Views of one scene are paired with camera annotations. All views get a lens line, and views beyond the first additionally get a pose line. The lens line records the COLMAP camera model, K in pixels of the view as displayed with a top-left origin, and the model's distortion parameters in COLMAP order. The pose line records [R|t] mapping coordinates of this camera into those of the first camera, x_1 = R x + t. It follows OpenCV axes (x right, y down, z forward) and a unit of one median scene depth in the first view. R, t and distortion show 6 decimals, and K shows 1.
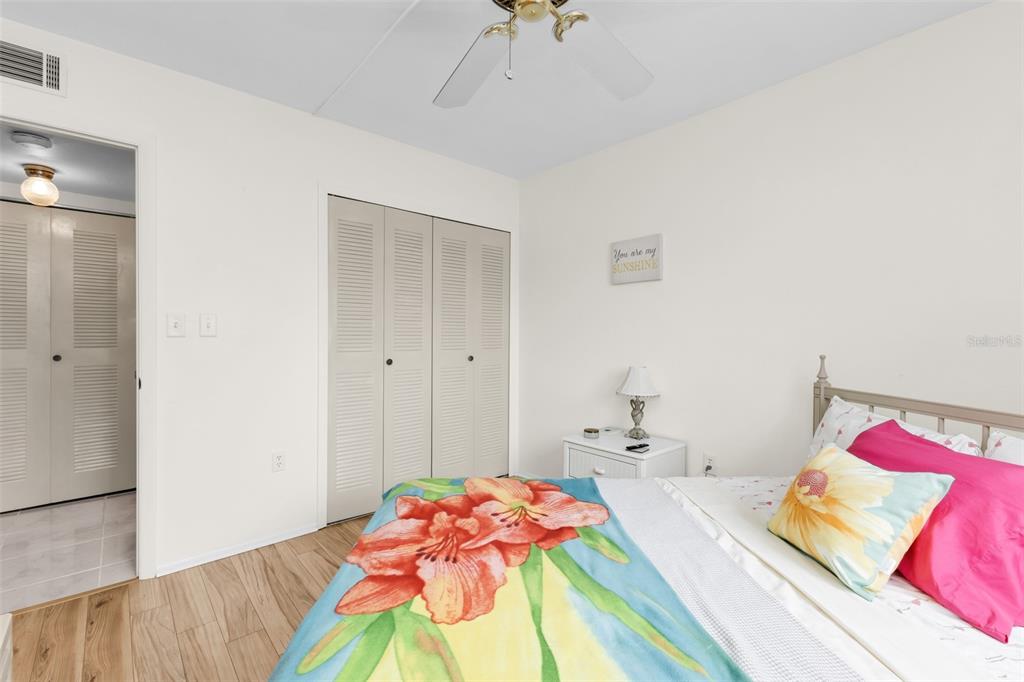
lens RADIAL K [[447.9, 0, 512.4], [0, 447.9, 336.0], [0, 0, 1]] dist [0.002565, 0.000274]
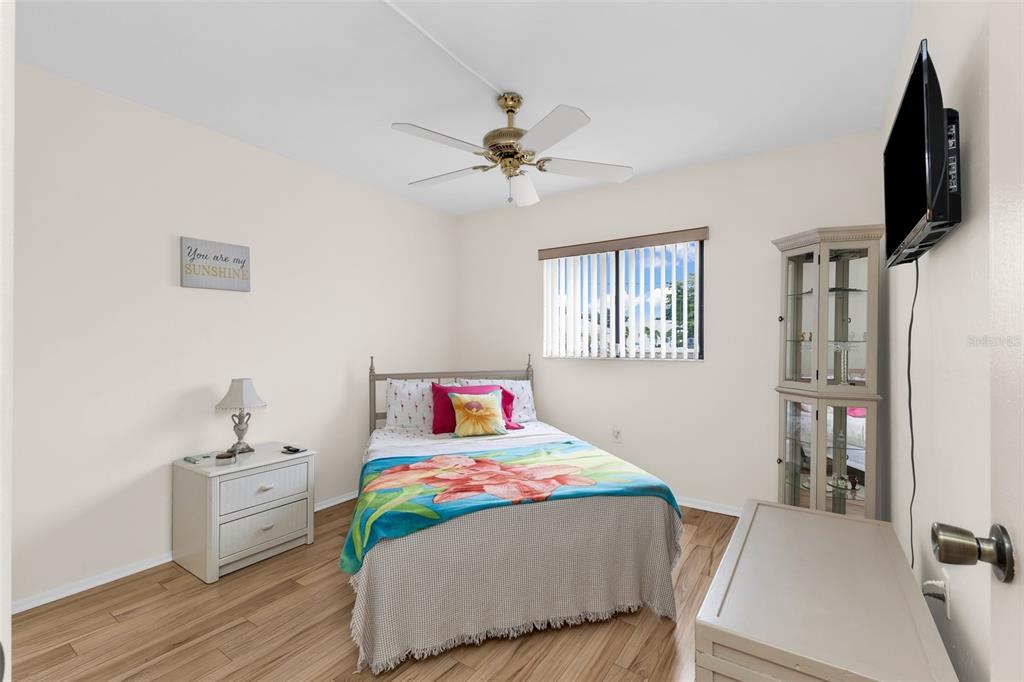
lens RADIAL K [[447.9, 0, 512.9], [0, 447.9, 341.9], [0, 0, 1]] dist [0.002565, 0.000274]
pose [[-0.245893, -0.001774, 0.969295, -1.326773], [0.007206, 0.999967, 0.003658, -0.017457], [-0.969270, 0.007884, -0.245872, 1.093131]]
